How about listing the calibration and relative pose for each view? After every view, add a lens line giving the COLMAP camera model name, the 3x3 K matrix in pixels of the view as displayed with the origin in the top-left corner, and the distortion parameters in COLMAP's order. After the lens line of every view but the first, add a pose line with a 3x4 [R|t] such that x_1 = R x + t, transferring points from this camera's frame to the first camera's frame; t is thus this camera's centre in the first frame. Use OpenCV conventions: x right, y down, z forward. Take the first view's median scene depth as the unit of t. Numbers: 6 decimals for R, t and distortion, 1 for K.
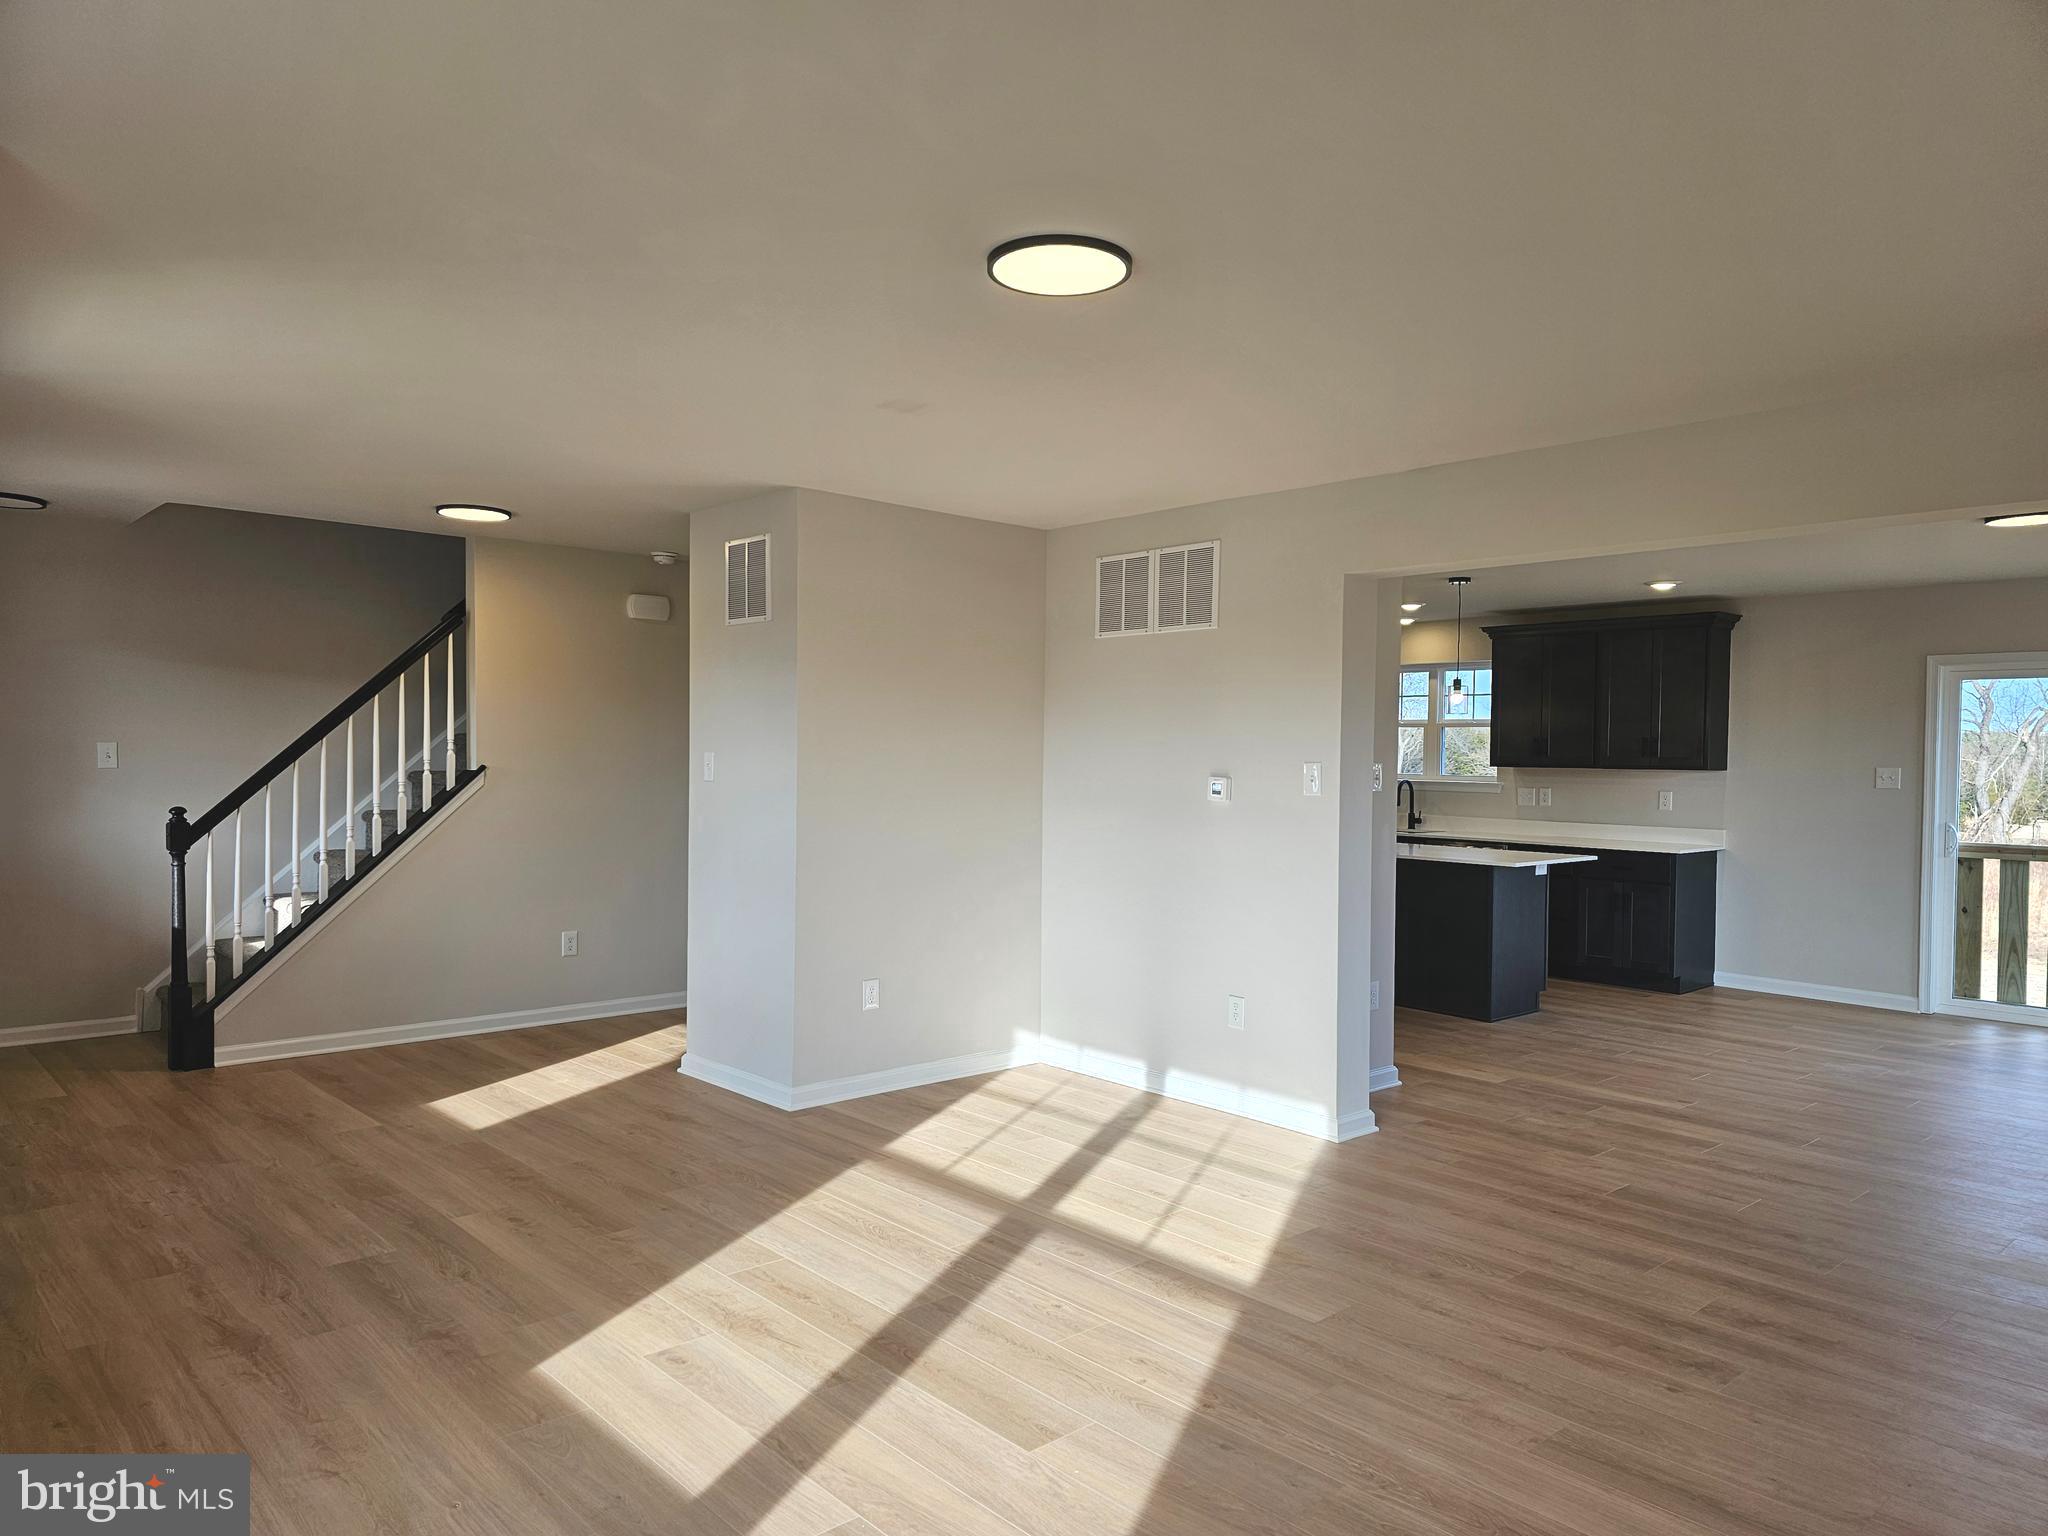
lens RADIAL K [[1379.2, 0, 1029.9], [0, 1379.2, 773.3], [0, 0, 1]] dist [0.064096, -0.046254]
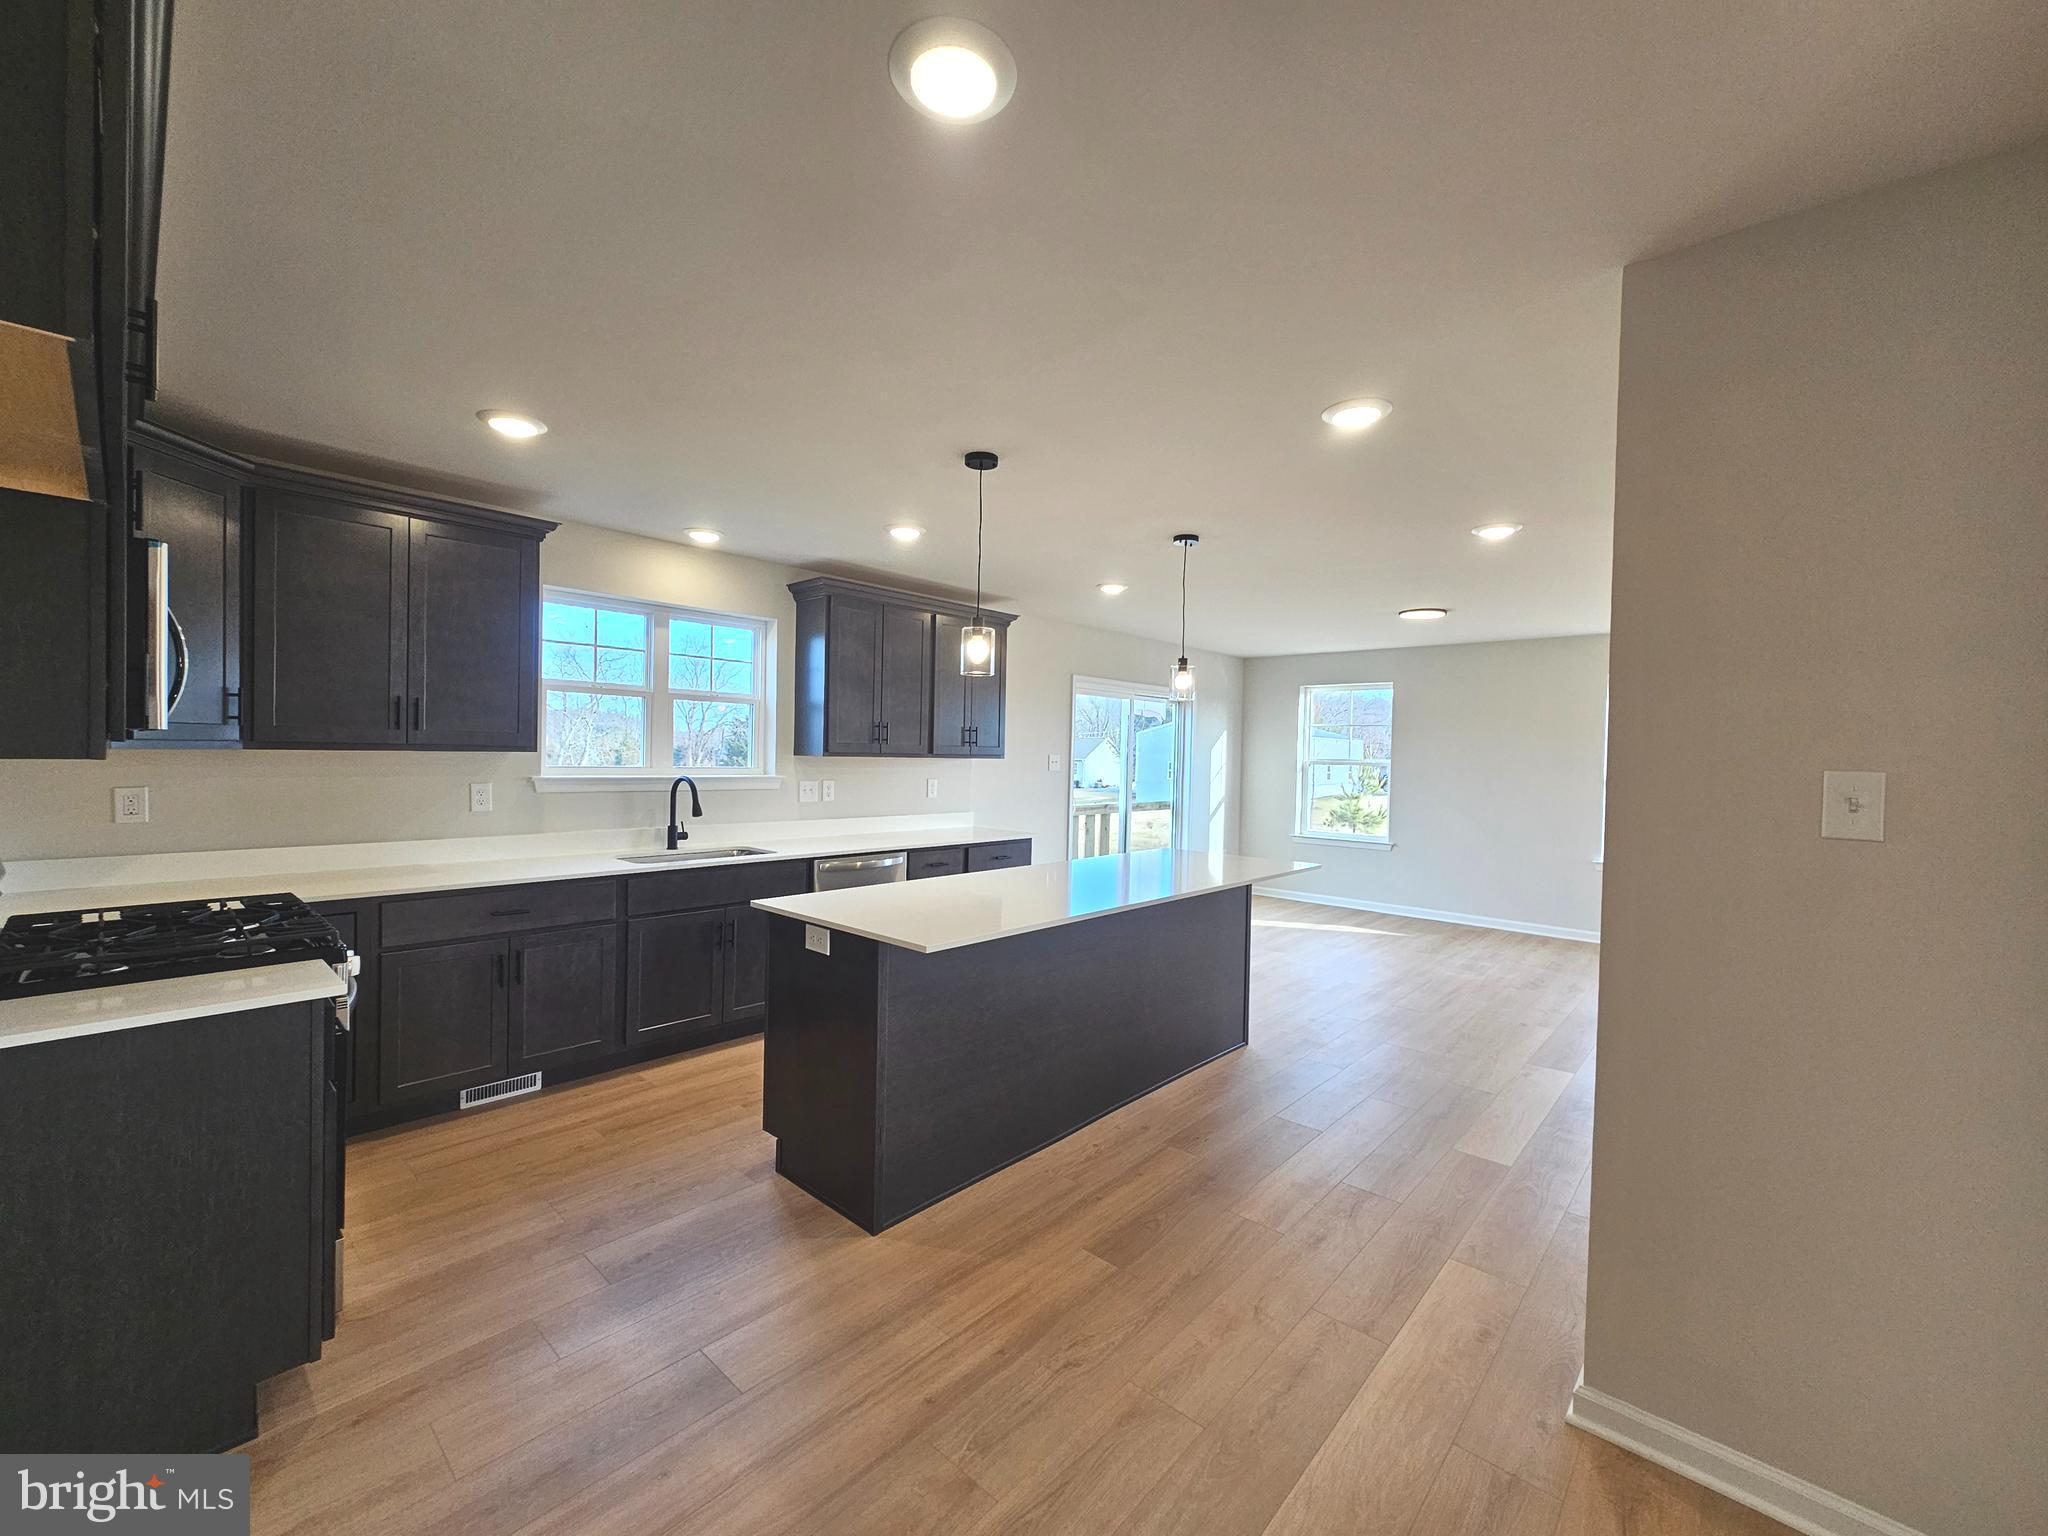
lens RADIAL K [[843.2, 0, 1032.3], [0, 843.2, 770.1], [0, 0, 1]] dist [0.000866, 0.001331]
pose [[-0.099271, -0.035887, 0.994413, -0.334255], [-0.007370, 0.999349, 0.035329, -0.031355], [-0.995033, -0.003822, -0.099471, 1.999518]]
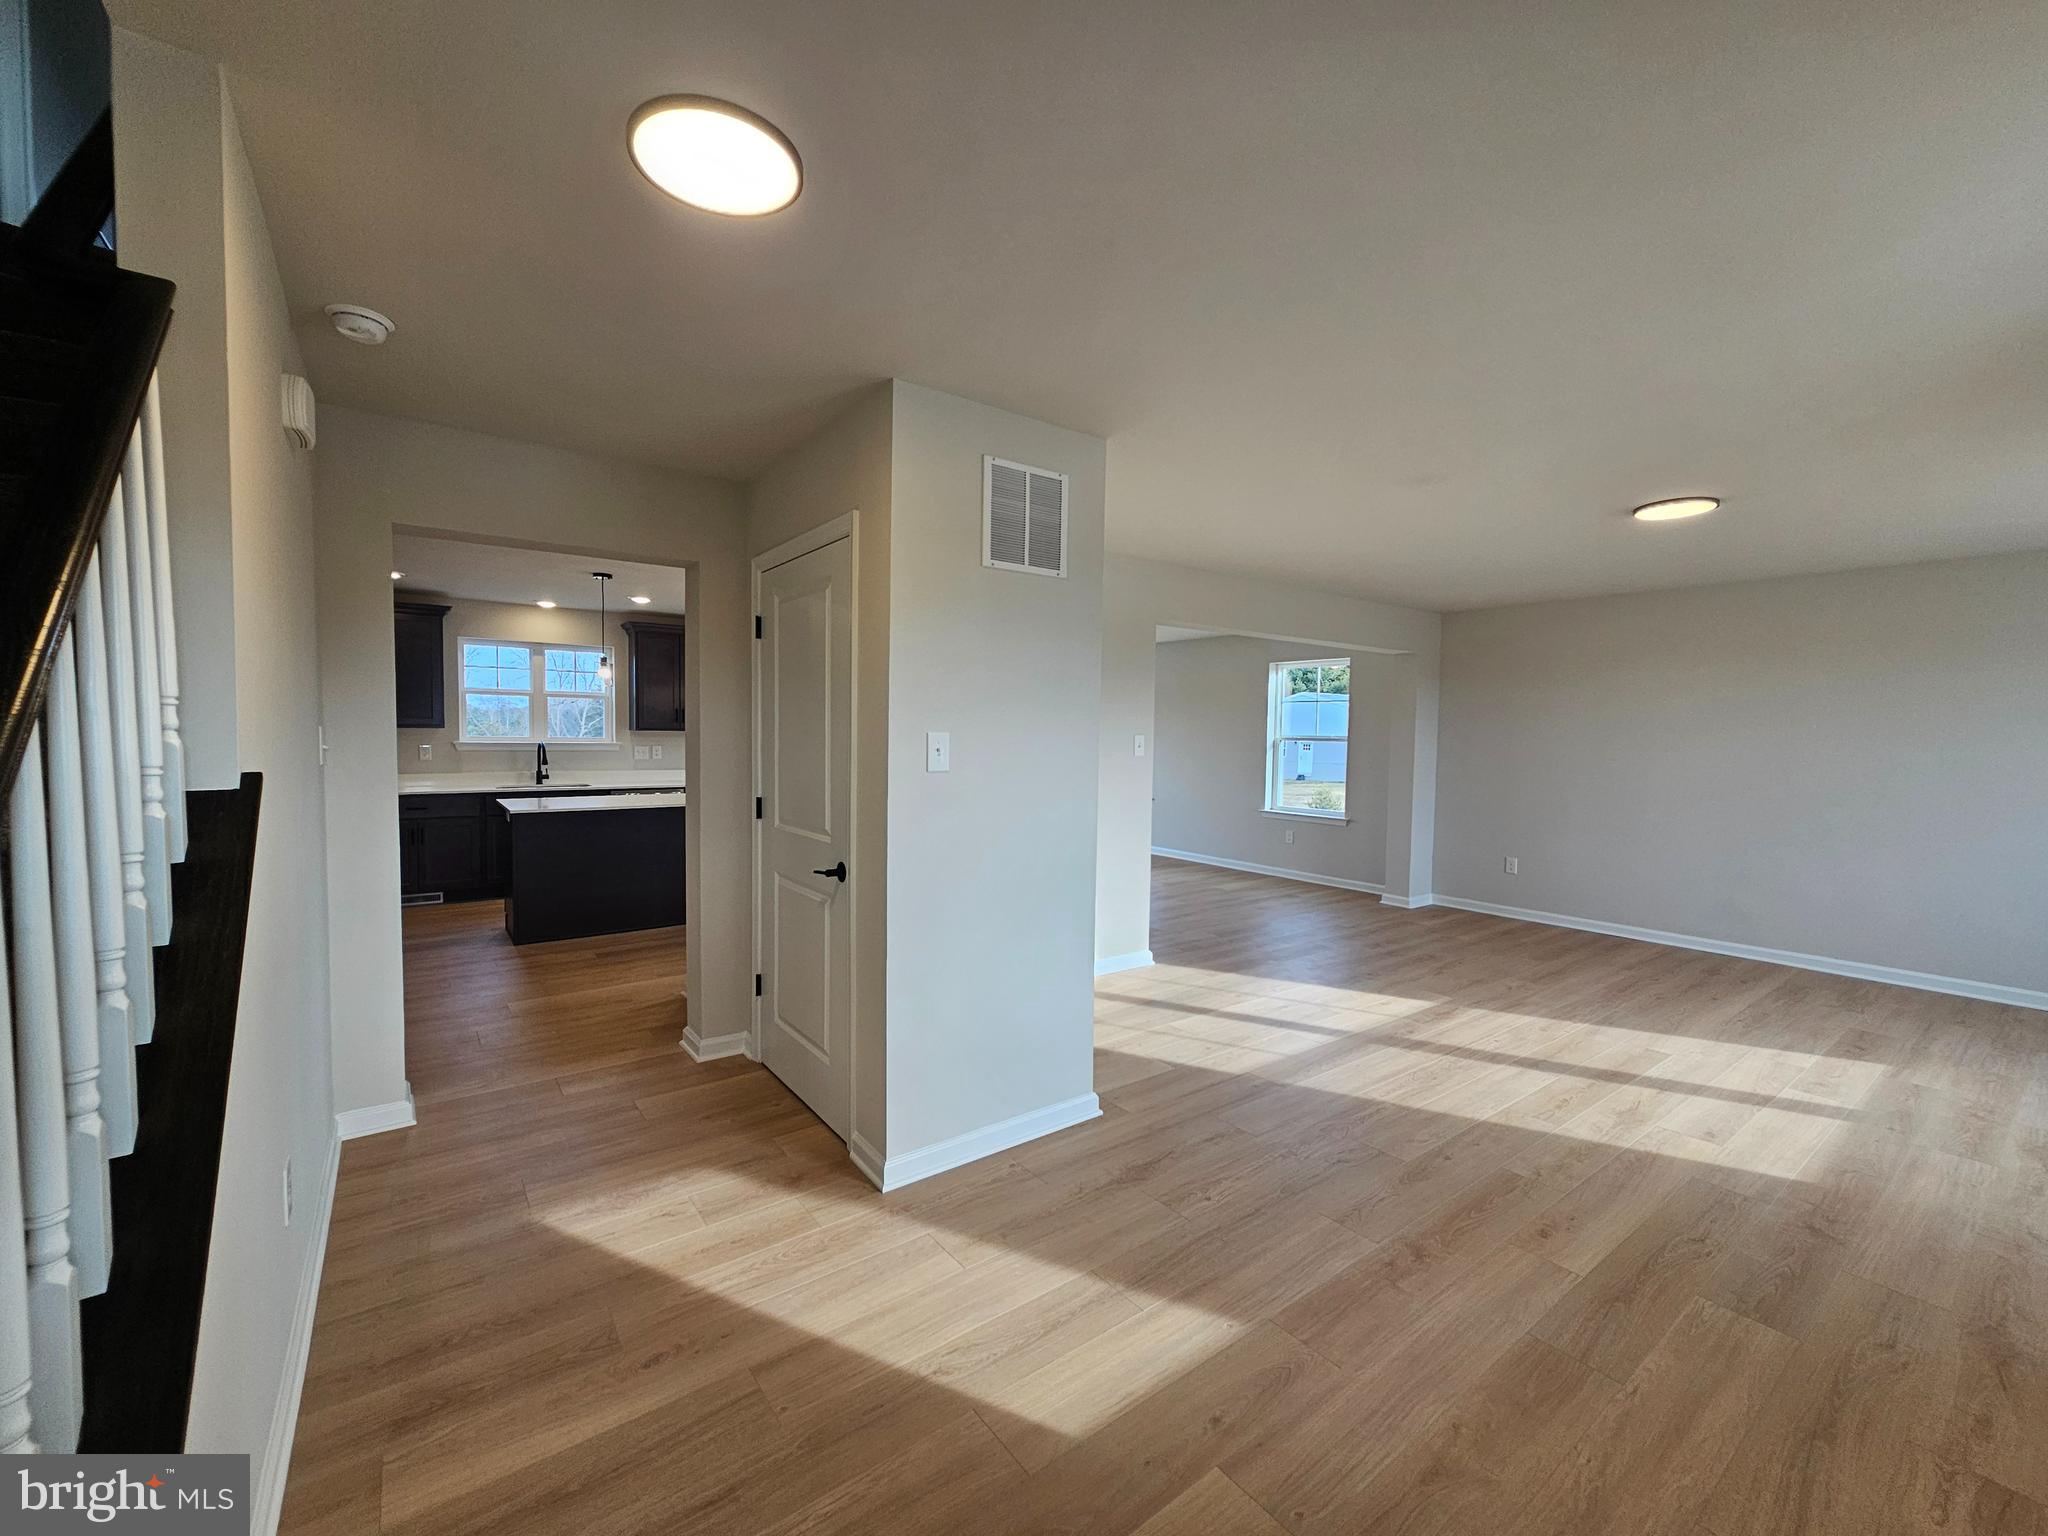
lens RADIAL K [[843.2, 0, 1024.4], [0, 843.2, 768.5], [0, 0, 1]] dist [0.000866, 0.001331]
pose [[0.088330, -0.055997, 0.994516, -0.899431], [0.001317, 0.998424, 0.056101, -0.027814], [-0.996090, -0.003646, 0.088265, 1.228747]]
